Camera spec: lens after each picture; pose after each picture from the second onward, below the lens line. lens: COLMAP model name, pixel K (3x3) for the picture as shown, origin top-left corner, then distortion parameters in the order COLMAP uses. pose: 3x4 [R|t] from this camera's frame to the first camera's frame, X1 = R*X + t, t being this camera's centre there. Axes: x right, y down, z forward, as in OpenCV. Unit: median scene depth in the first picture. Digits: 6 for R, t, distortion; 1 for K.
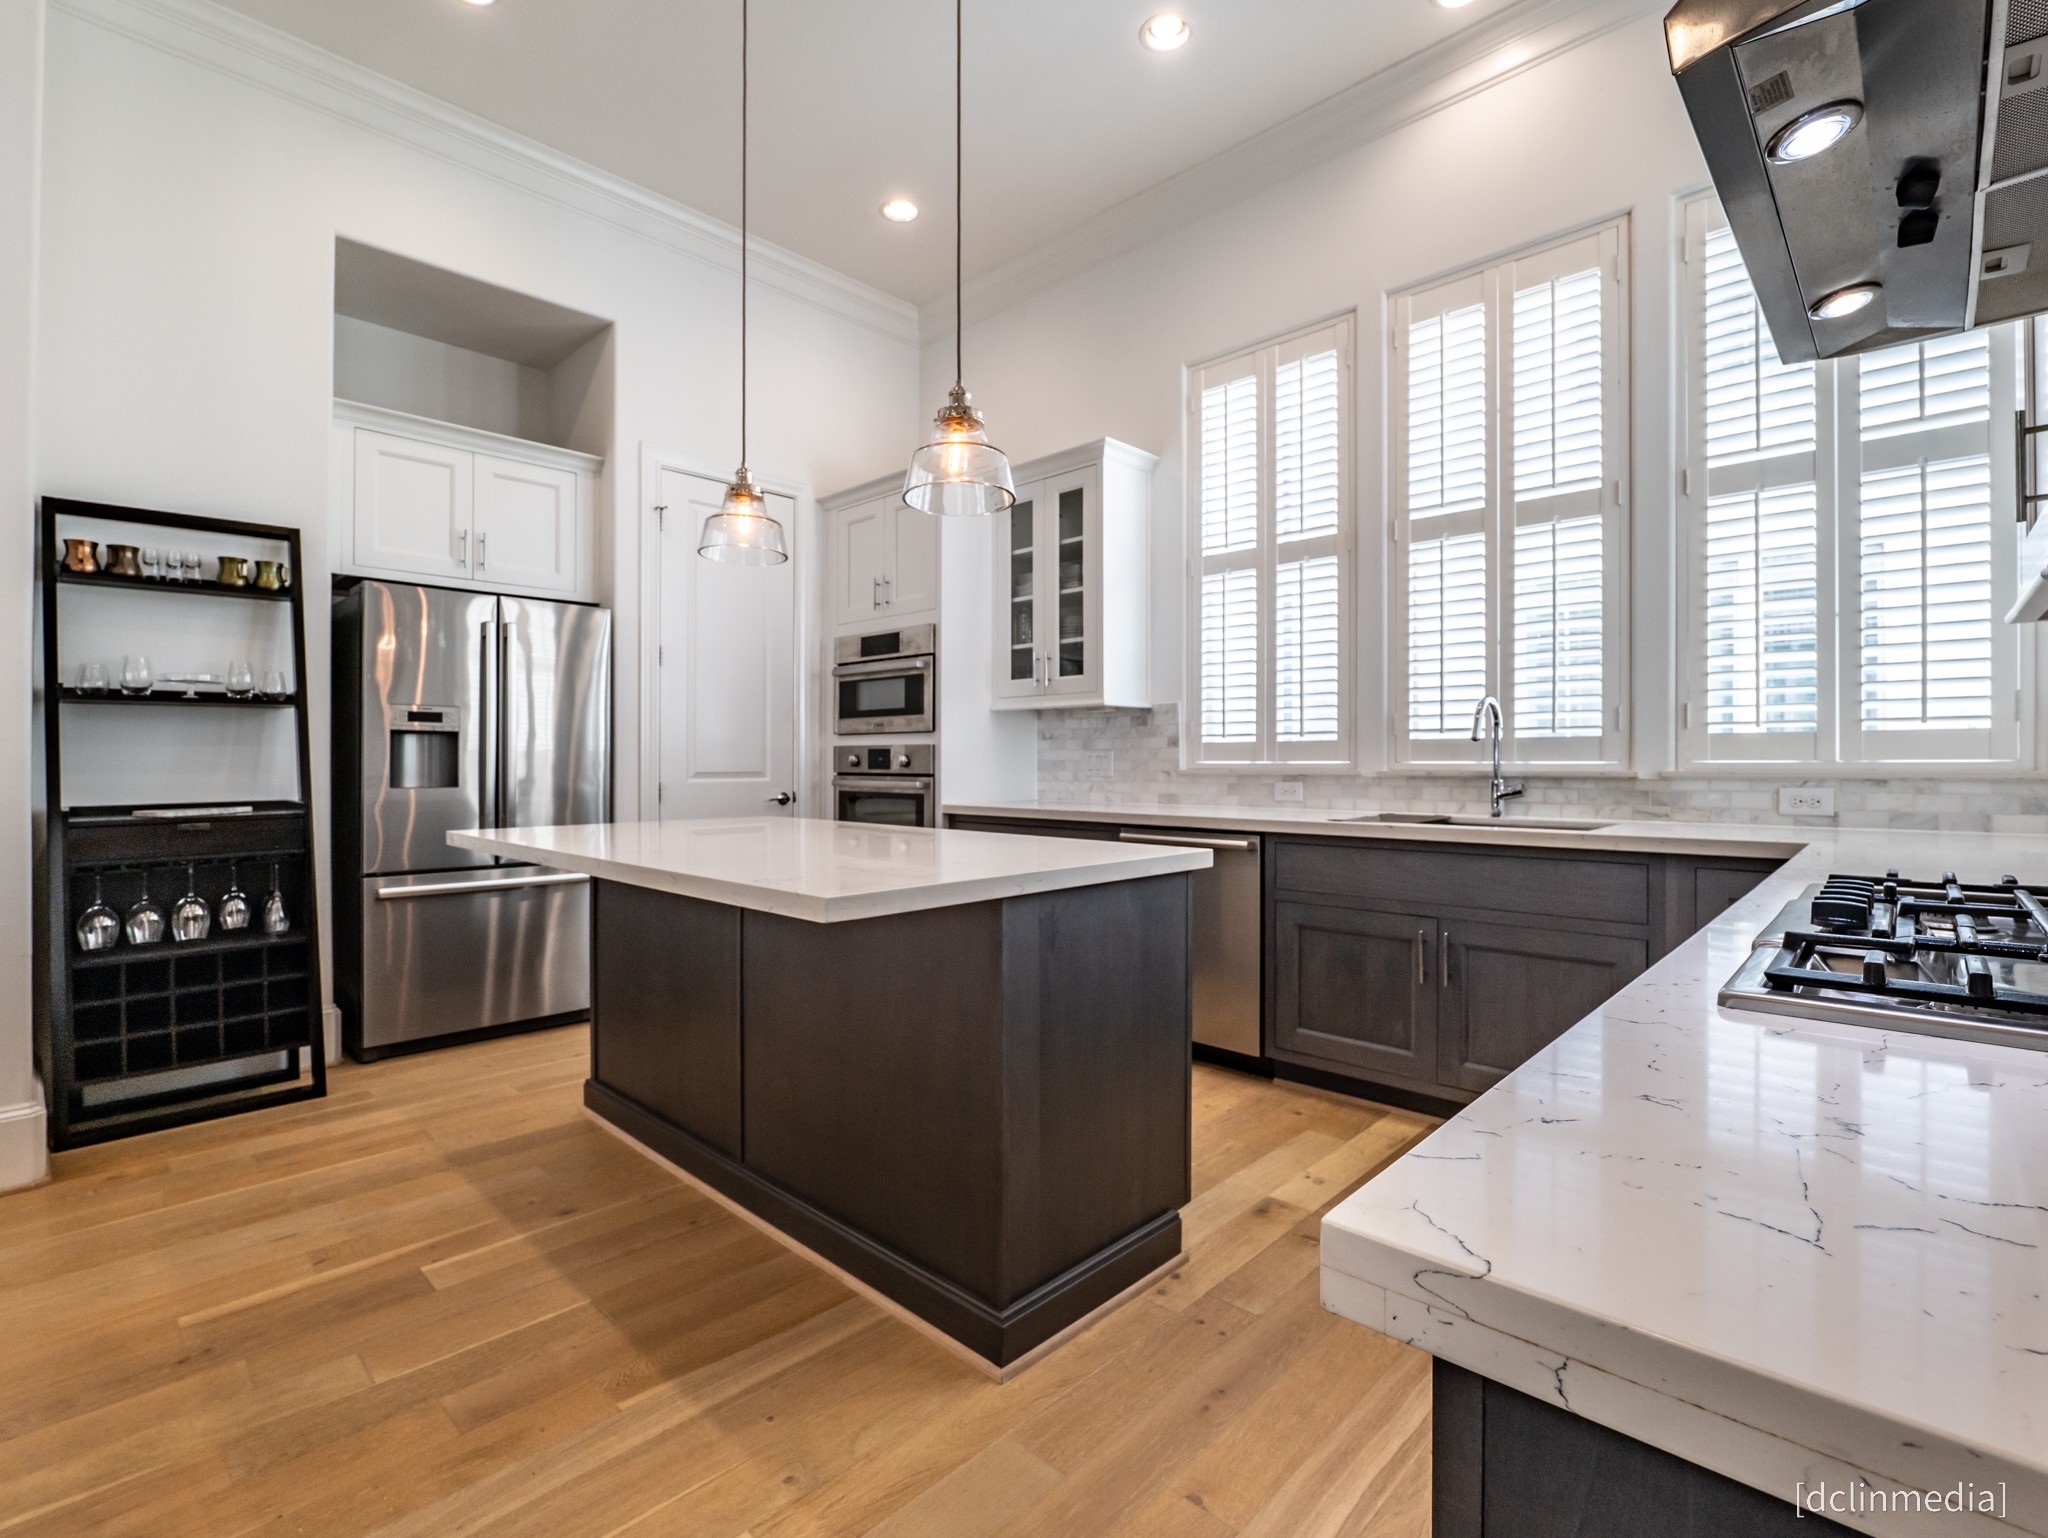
lens RADIAL K [[943.5, 0, 1015.7], [0, 943.5, 765.4], [0, 0, 1]] dist [-0.014479, -0.000341]
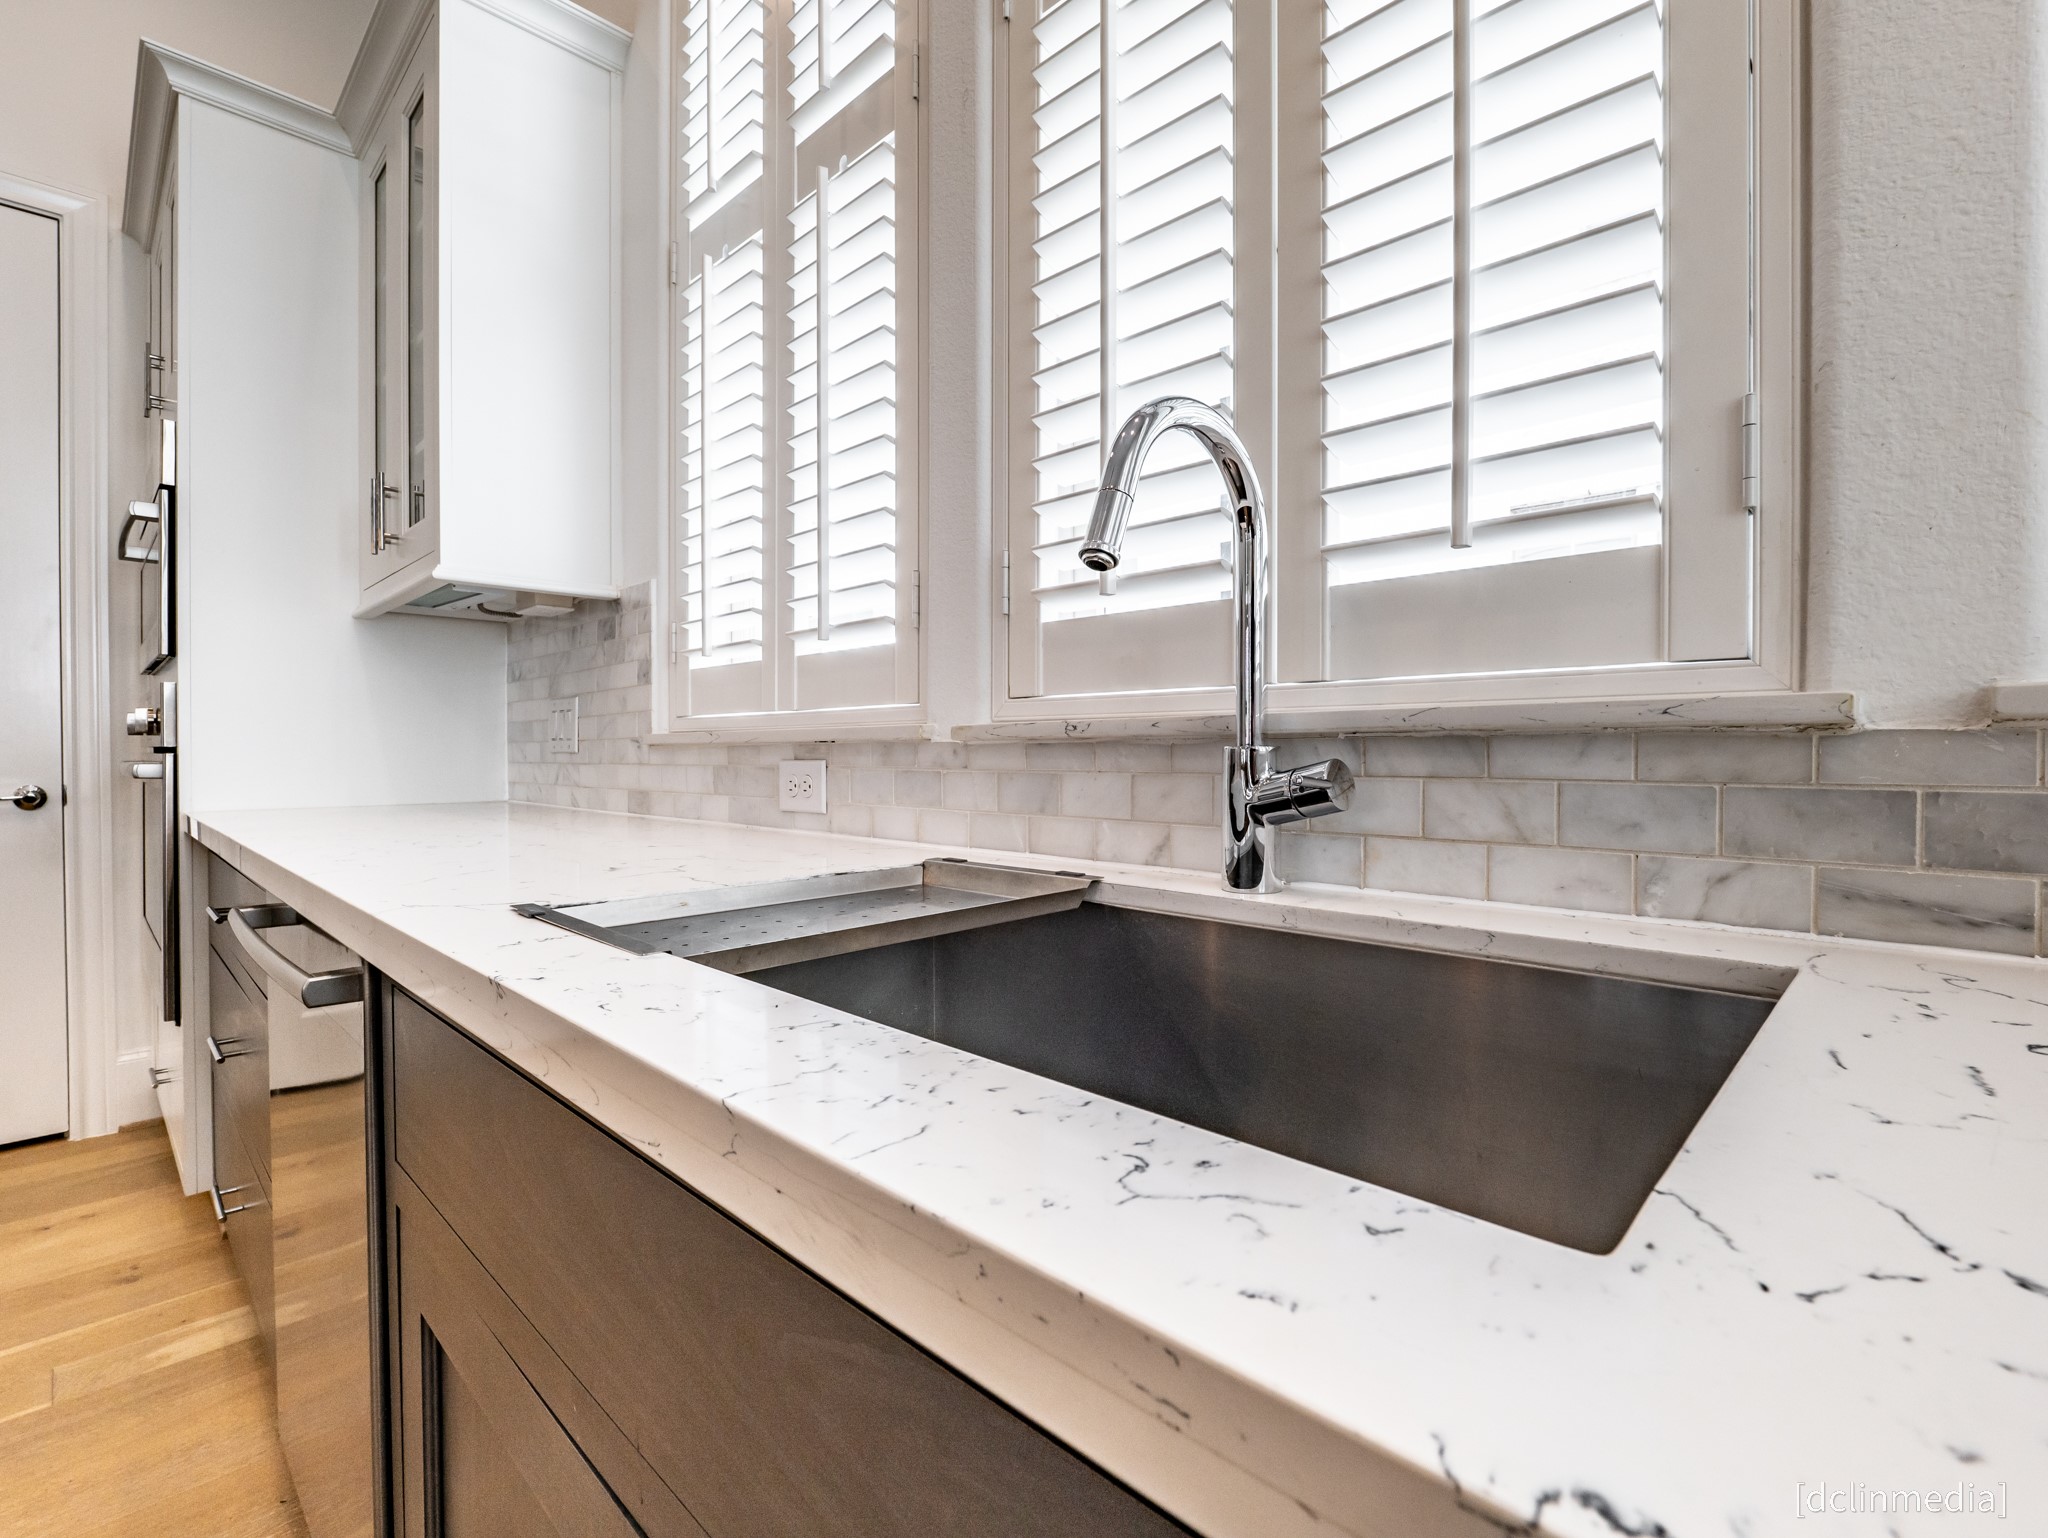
lens RADIAL K [[943.5, 0, 1021.9], [0, 943.5, 765.0], [0, 0, 1]] dist [-0.014479, -0.000341]
pose [[0.999788, -0.003767, -0.020262, 0.379023], [0.004055, 0.999891, 0.014204, 0.013903], [0.020206, -0.014283, 0.999694, 0.615610]]
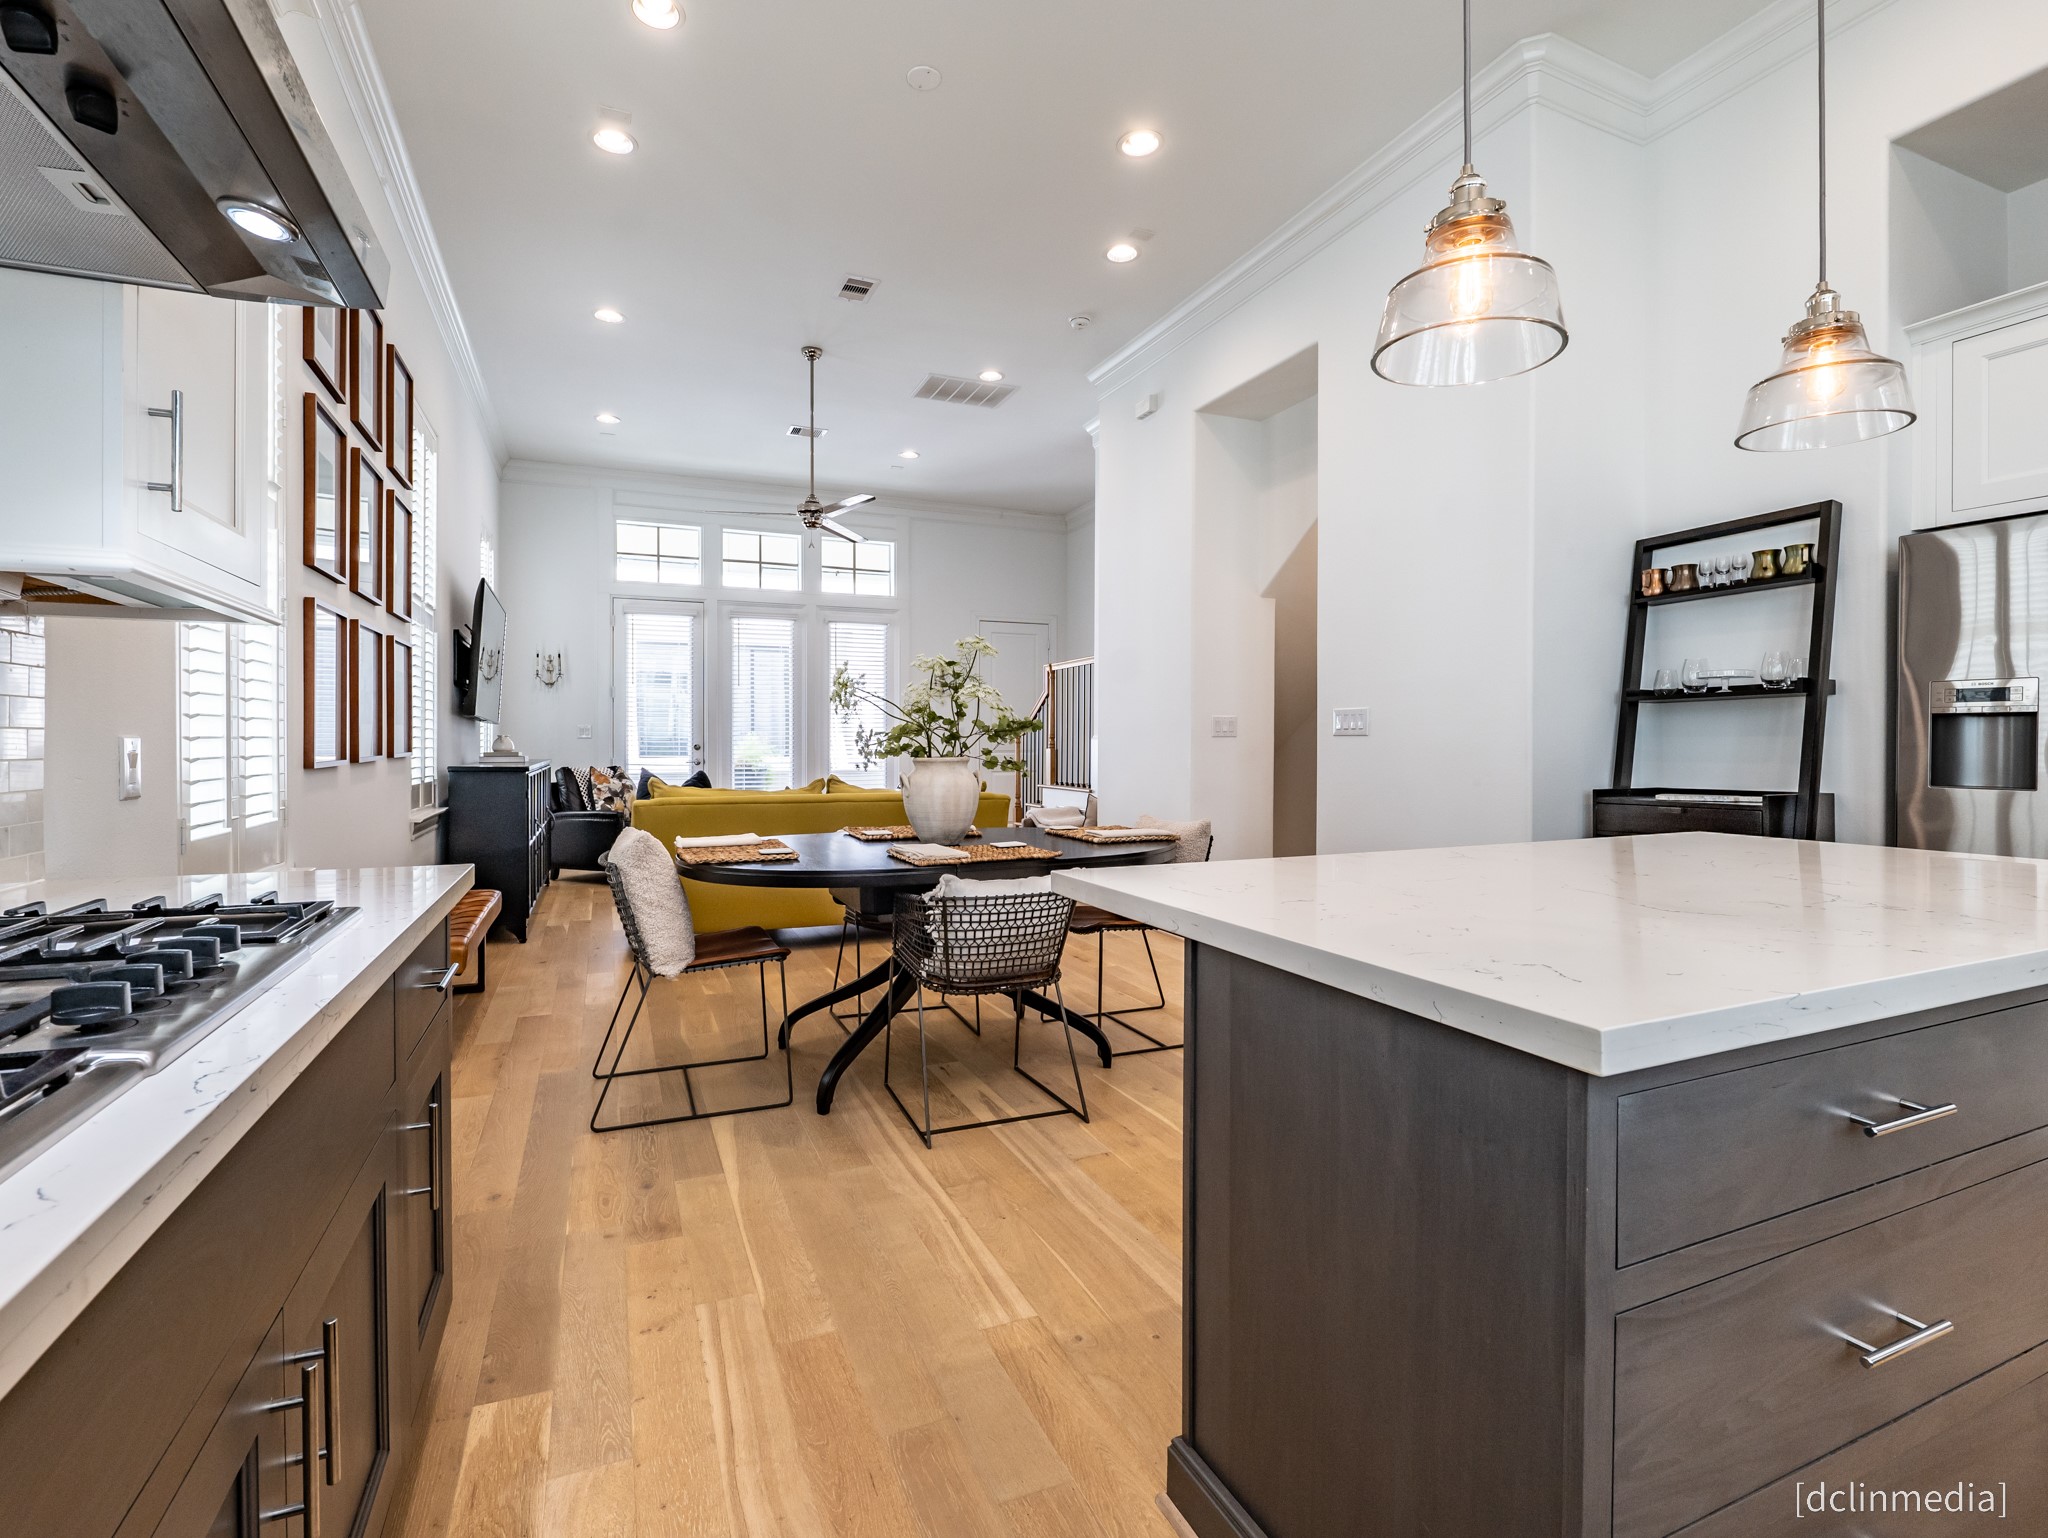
lens RADIAL K [[943.5, 0, 988.5], [0, 943.5, 751.5], [0, 0, 1]] dist [-0.014479, -0.000341]
pose [[-0.410804, 0.012607, -0.911636, 1.280180], [0.001928, 0.999914, 0.012959, -0.055878], [0.911721, 0.003566, -0.410793, 1.899384]]
